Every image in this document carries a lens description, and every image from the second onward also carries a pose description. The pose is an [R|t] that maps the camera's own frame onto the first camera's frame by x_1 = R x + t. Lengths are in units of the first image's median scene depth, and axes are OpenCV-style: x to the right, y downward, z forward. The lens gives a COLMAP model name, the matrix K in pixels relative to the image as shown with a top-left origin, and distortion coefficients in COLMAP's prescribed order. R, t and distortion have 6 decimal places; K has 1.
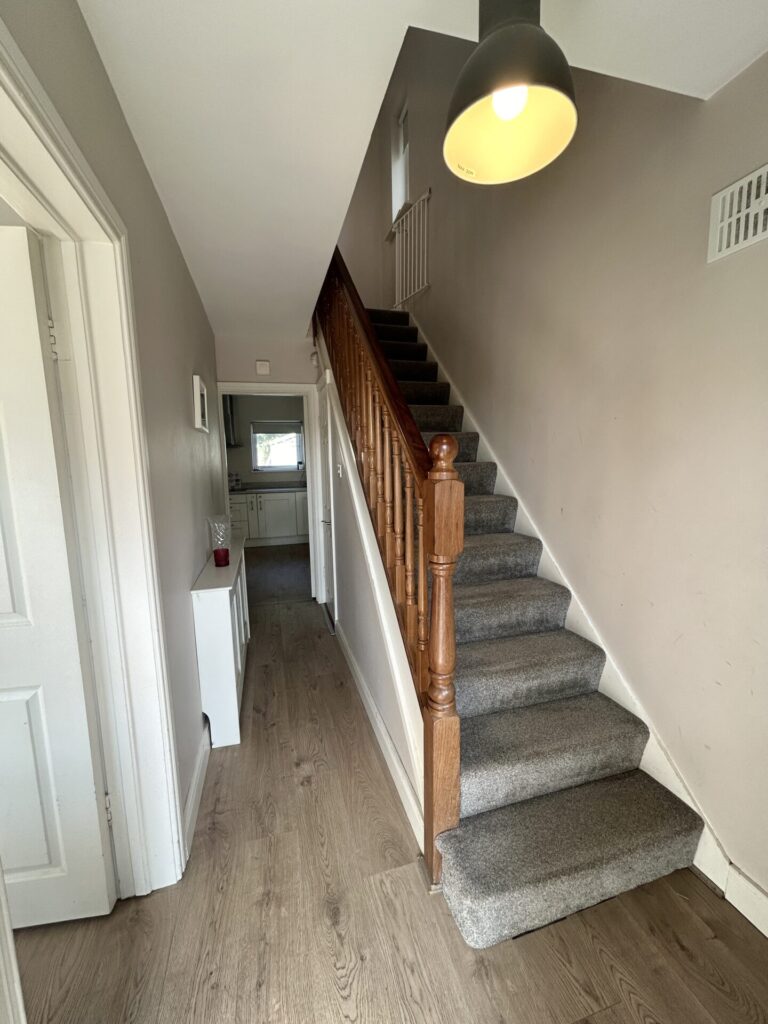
lens RADIAL K [[411.8, 0, 384.0], [0, 411.8, 512.0], [0, 0, 1]] dist [0.000419, 0.000190]
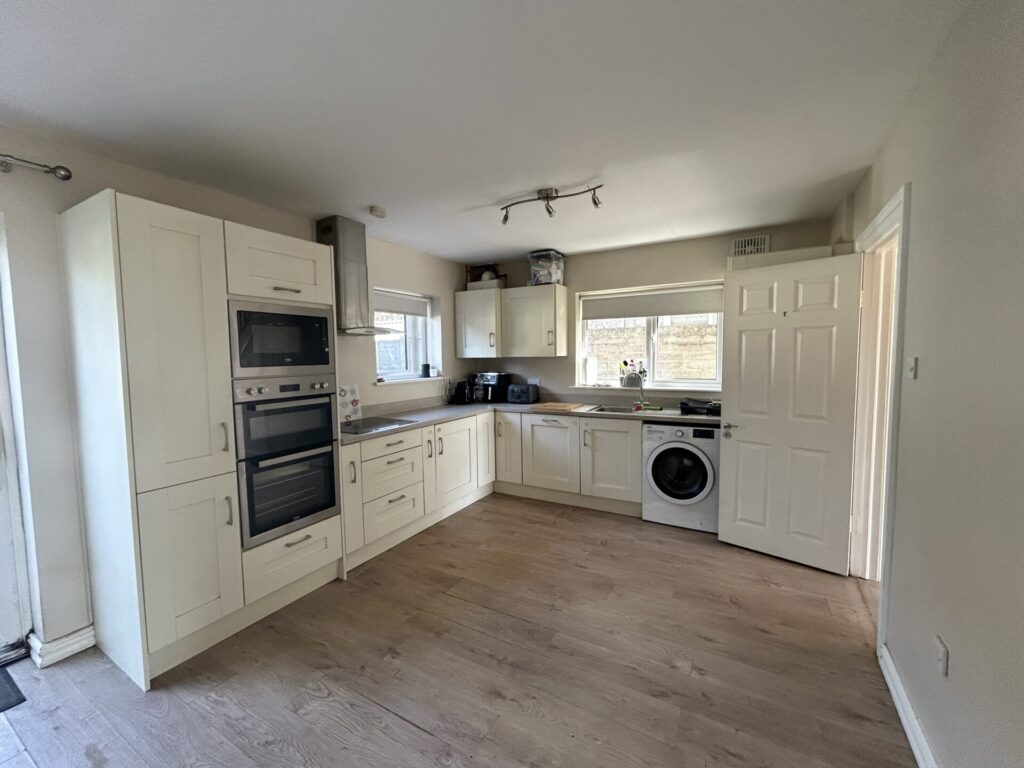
lens RADIAL K [[411.8, 0, 512.0], [0, 411.8, 384.0], [0, 0, 1]] dist [0.000419, 0.000190]
pose [[0.708834, -0.039443, 0.704271, -0.560344], [0.094866, 0.994695, -0.039772, -0.060874], [-0.698967, 0.095003, 0.708816, 0.518026]]
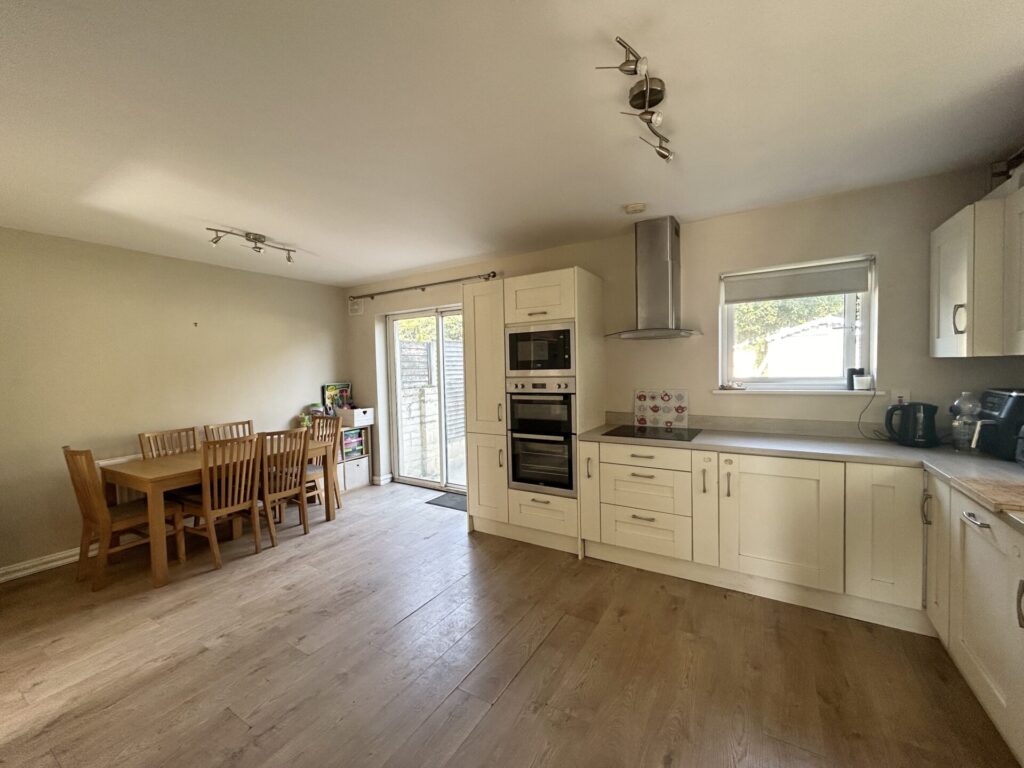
lens RADIAL K [[411.8, 0, 512.0], [0, 411.8, 384.0], [0, 0, 1]] dist [0.000419, 0.000190]
pose [[0.681559, 0.034037, -0.730971, -0.151440], [-0.089335, 0.995316, -0.036951, -0.070687], [0.726290, 0.090485, 0.681407, 0.551657]]
